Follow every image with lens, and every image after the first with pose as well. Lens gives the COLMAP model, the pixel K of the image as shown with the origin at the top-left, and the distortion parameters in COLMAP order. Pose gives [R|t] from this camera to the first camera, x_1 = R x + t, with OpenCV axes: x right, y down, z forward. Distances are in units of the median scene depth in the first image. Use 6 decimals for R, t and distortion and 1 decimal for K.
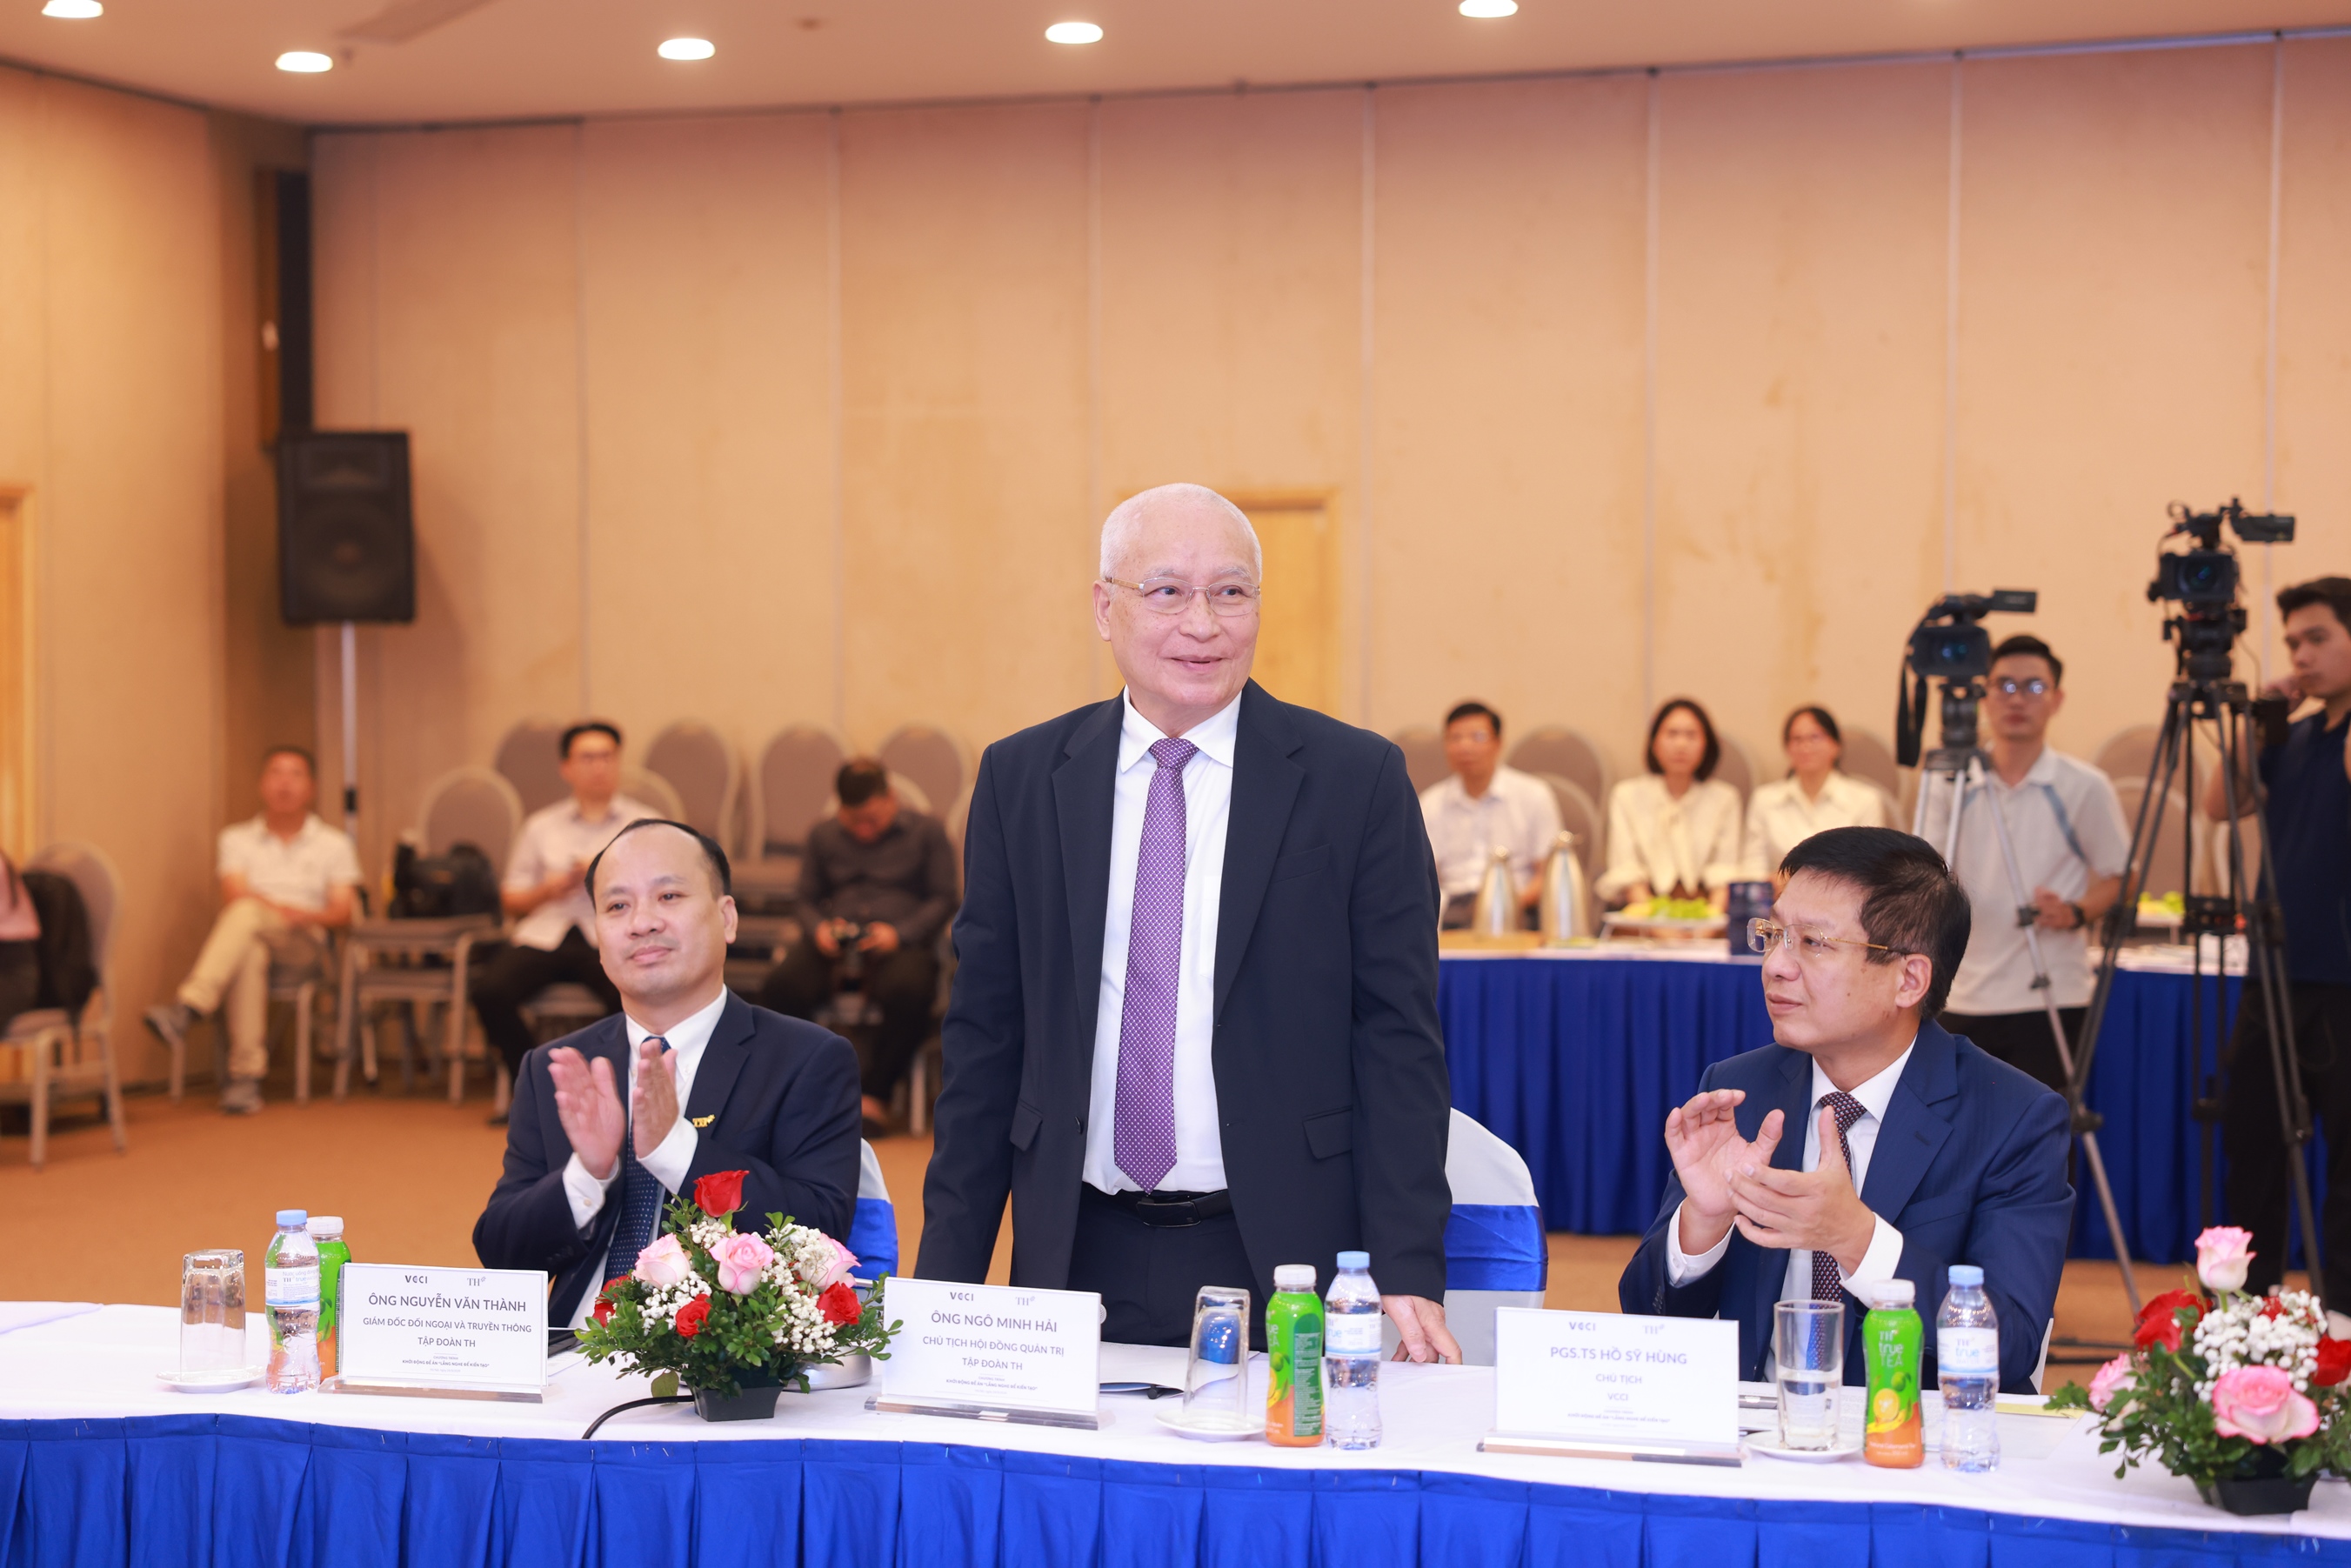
lens RADIAL K [[4431.3, 0, 1175.5], [0, 4431.3, 784.0], [0, 0, 1]] dist [0.258599, -0.047887]
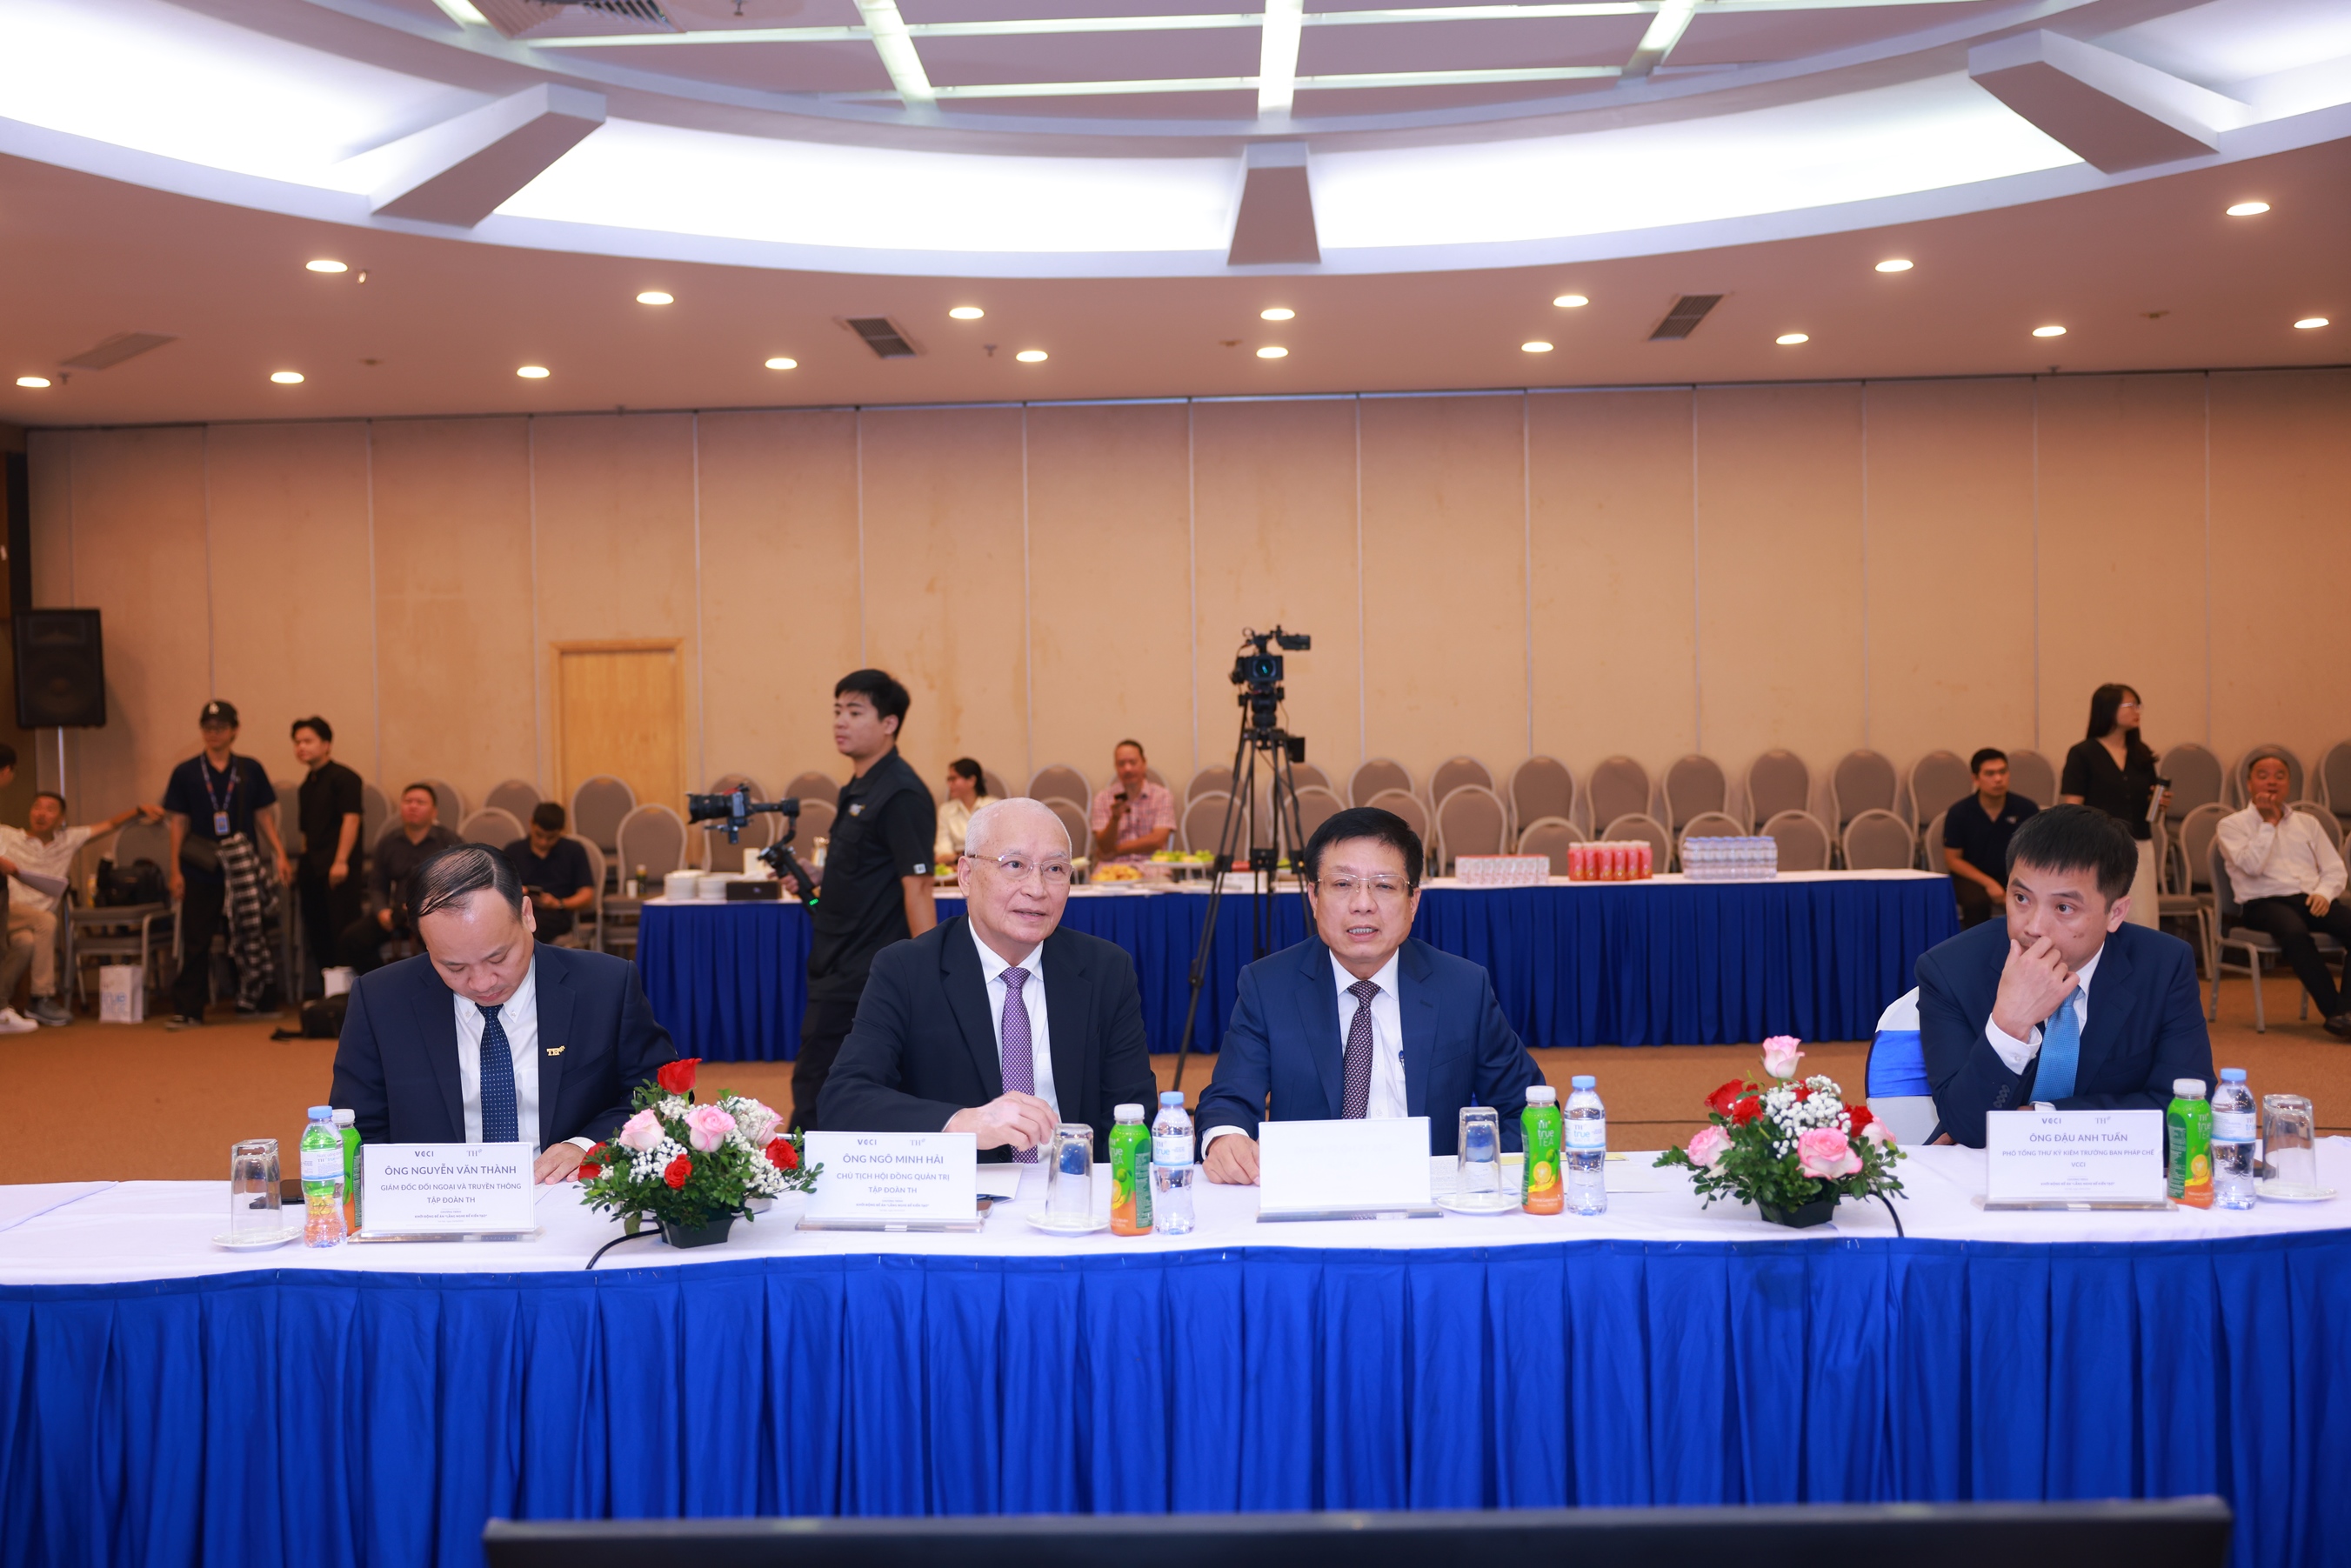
lens RADIAL K [[2272.1, 0, 1166.7], [0, 2272.1, 782.5], [0, 0, 1]] dist [-0.002116, 0.040159]
pose [[0.955077, -0.023401, 0.295432, -0.162575], [0.027732, 0.999560, -0.010480, 0.015543], [-0.295057, 0.018202, 0.955306, 0.310405]]
